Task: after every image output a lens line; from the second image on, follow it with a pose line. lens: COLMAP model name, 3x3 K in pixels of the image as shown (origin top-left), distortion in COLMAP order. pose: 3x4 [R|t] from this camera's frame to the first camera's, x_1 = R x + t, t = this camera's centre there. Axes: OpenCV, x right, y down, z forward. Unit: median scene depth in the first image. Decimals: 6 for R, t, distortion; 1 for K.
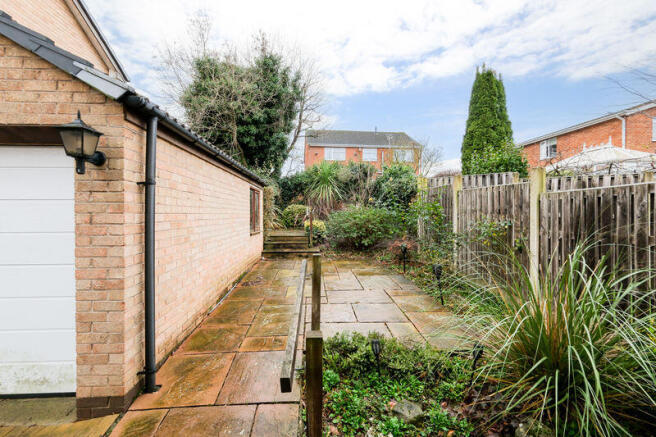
lens RADIAL K [[286.8, 0, 328.0], [0, 286.8, 217.9], [0, 0, 1]] dist [0.011873, -0.001458]
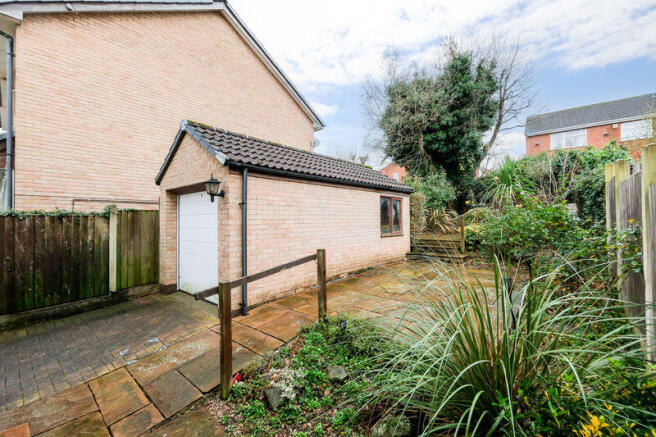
lens RADIAL K [[286.8, 0, 331.3], [0, 286.8, 216.5], [0, 0, 1]] dist [0.011873, -0.001458]
pose [[0.713315, -0.011490, -0.700750, 0.179416], [-0.002867, 0.999809, -0.019312, -0.000286], [0.700838, 0.015785, 0.713146, 0.010312]]
